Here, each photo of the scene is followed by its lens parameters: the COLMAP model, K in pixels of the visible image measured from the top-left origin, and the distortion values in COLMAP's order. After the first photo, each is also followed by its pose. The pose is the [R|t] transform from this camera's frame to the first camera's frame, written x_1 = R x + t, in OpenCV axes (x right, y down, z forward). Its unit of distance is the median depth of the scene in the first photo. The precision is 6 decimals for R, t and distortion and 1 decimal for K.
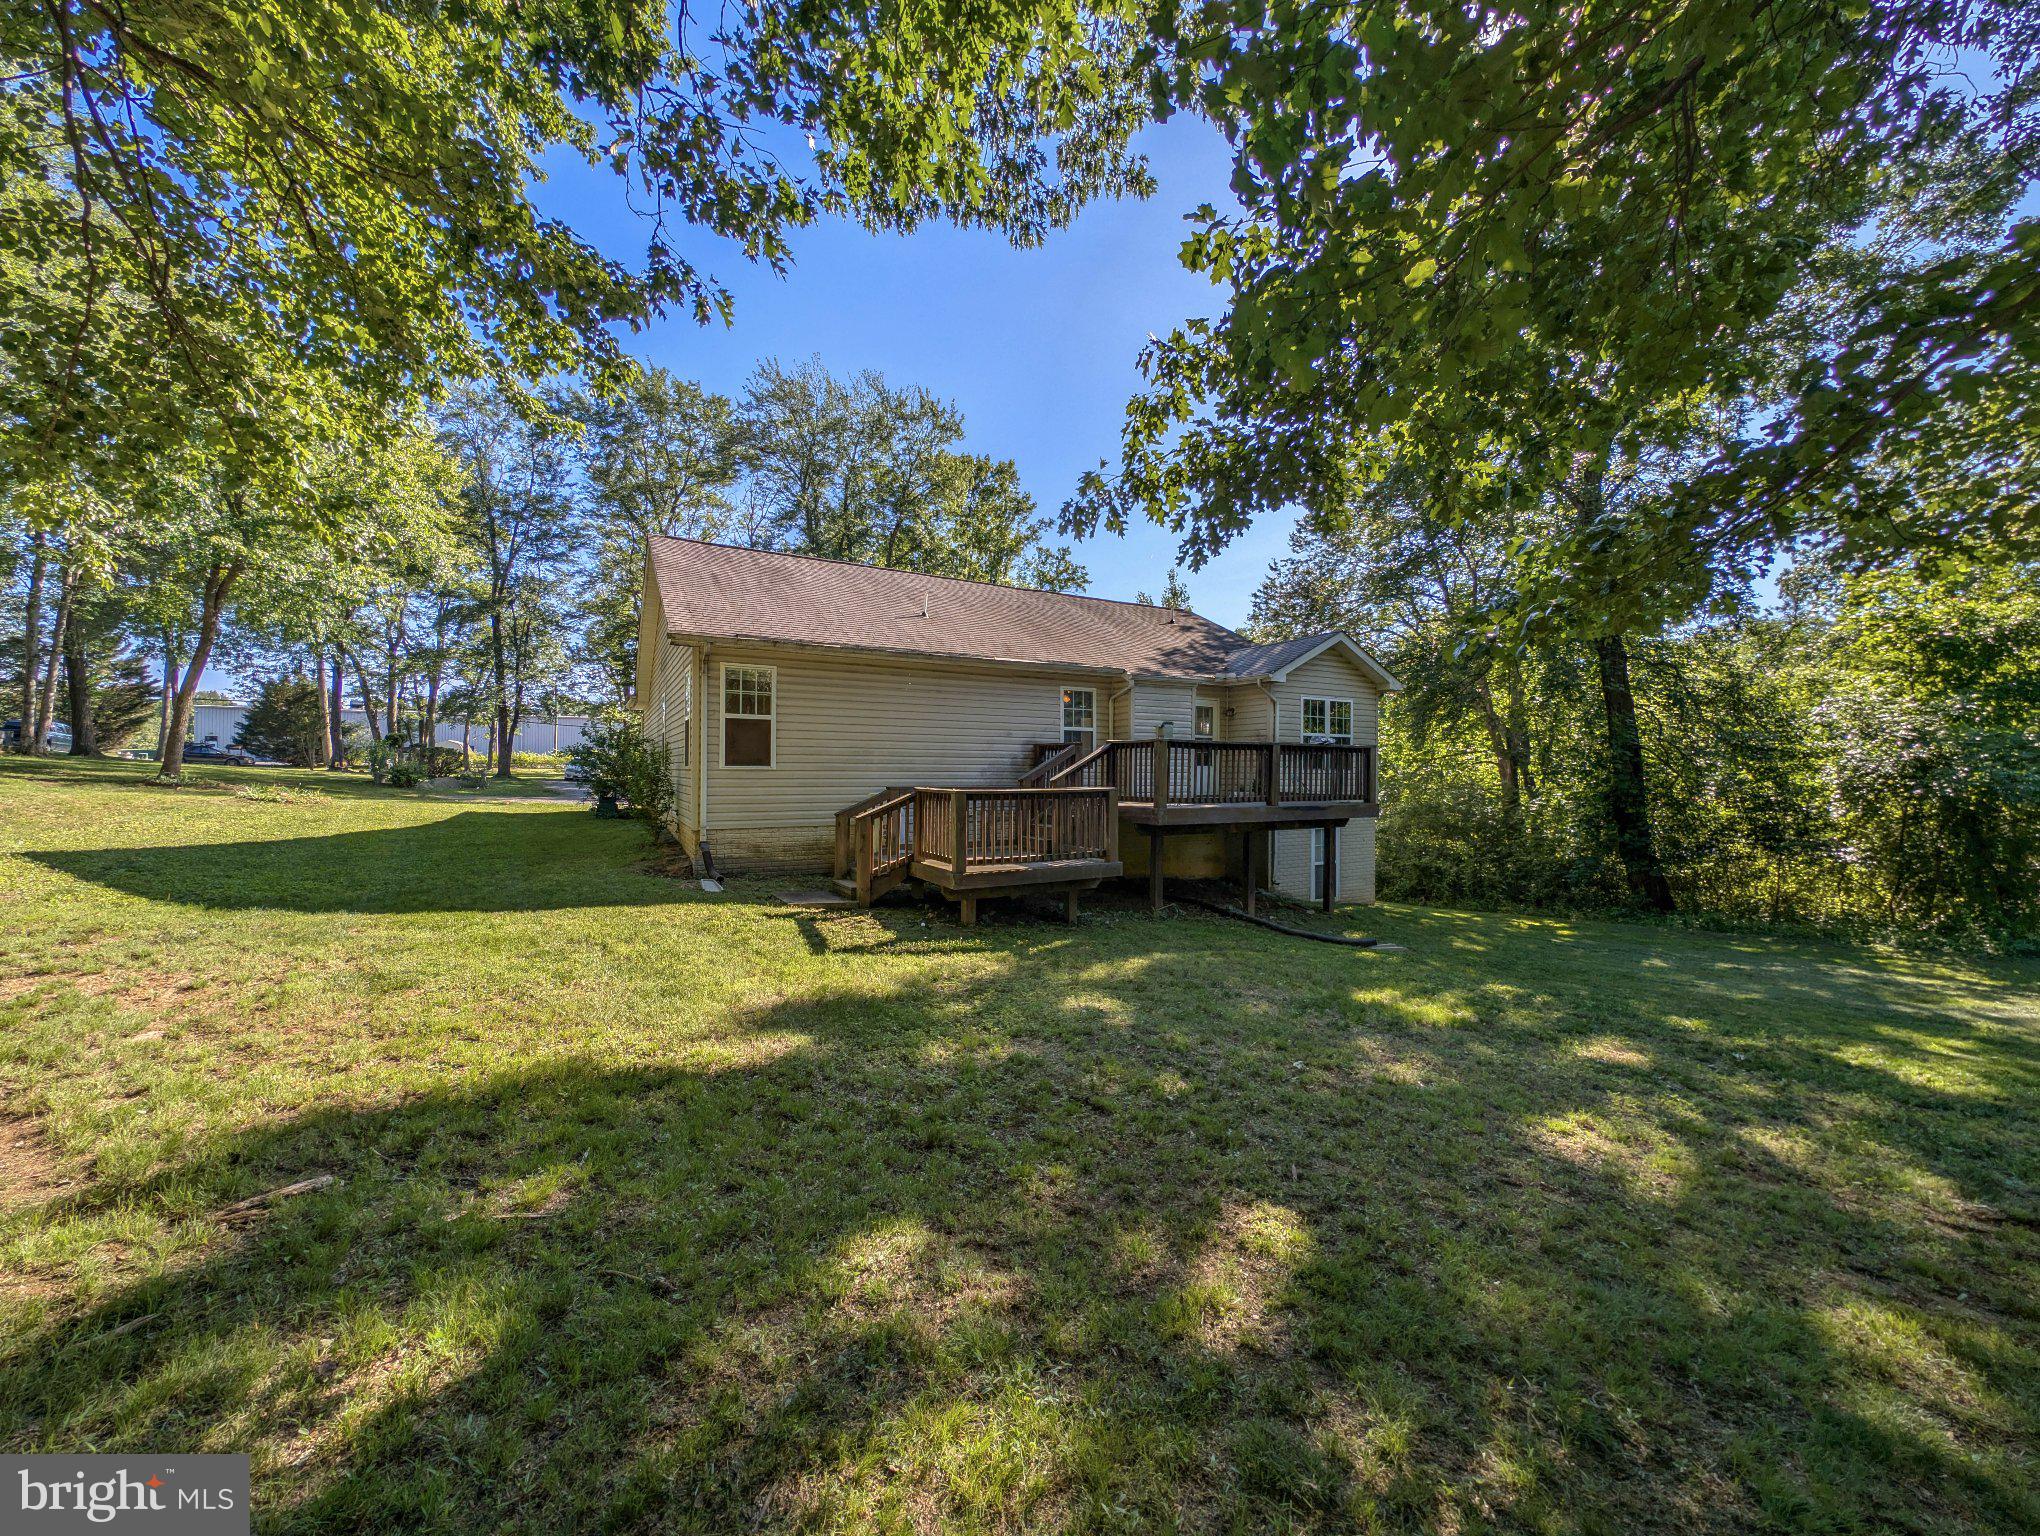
lens RADIAL K [[734.9, 0, 1020.0], [0, 734.9, 768.0], [0, 0, 1]] dist [0.000338, -0.000146]
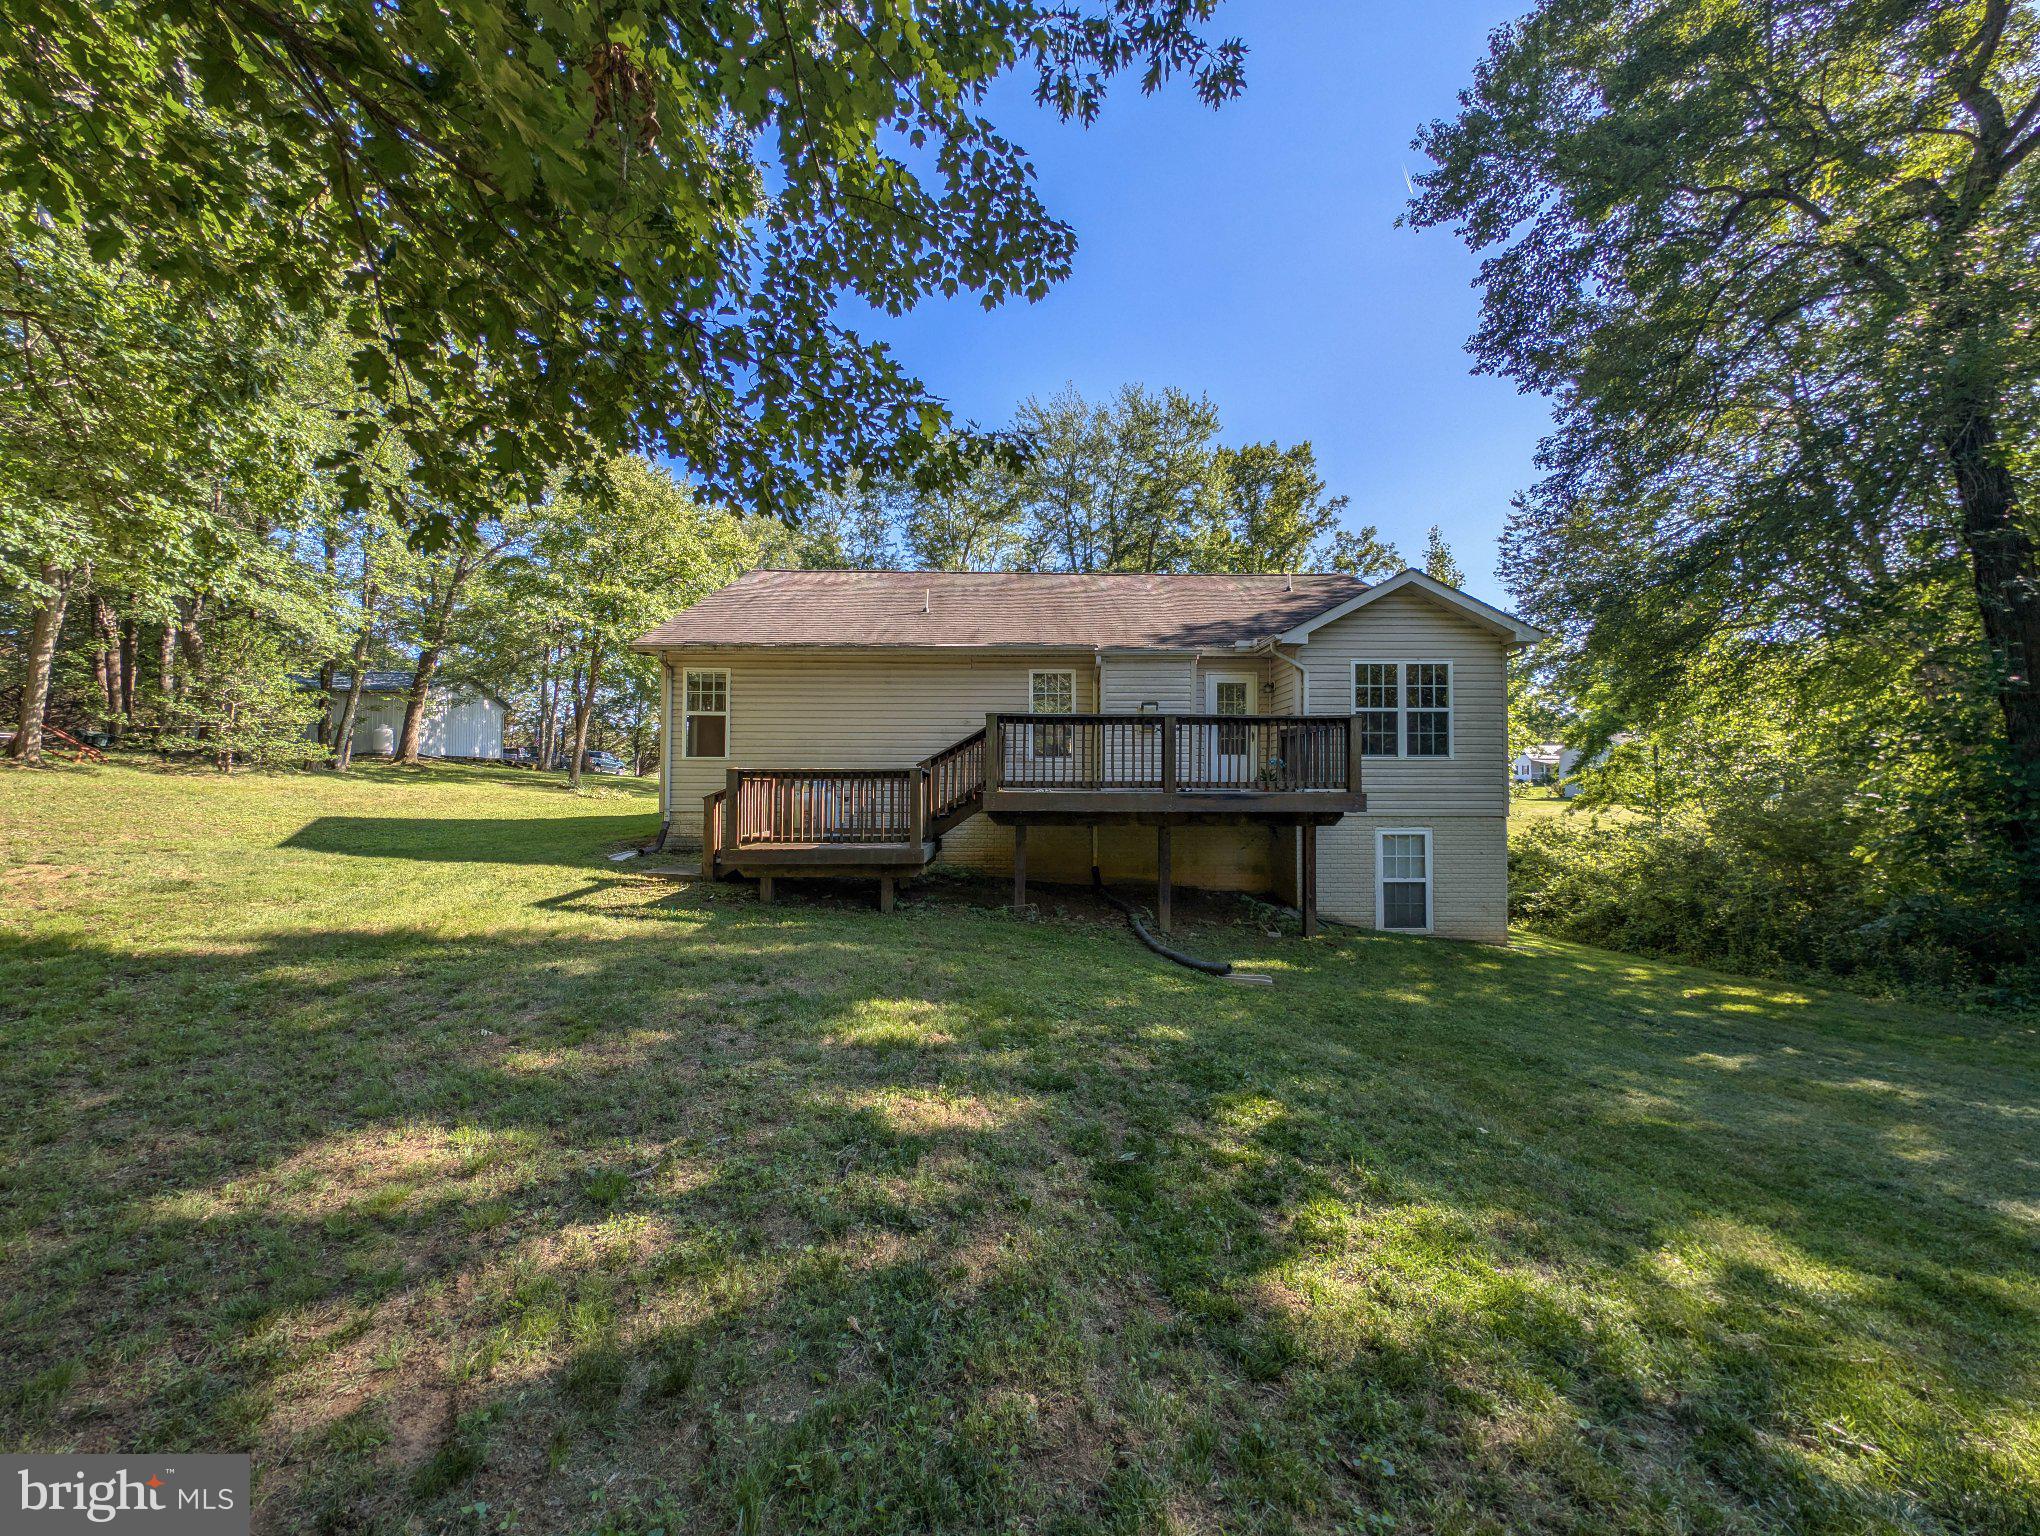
lens RADIAL K [[731.9, 0, 1019.1], [0, 731.9, 780.2], [0, 0, 1]] dist [-0.000110, -0.000042]
pose [[0.884325, -0.006386, -0.466828, 0.458731], [0.002767, 0.999961, -0.008438, 0.035523], [0.466863, 0.006170, 0.884308, 0.170436]]
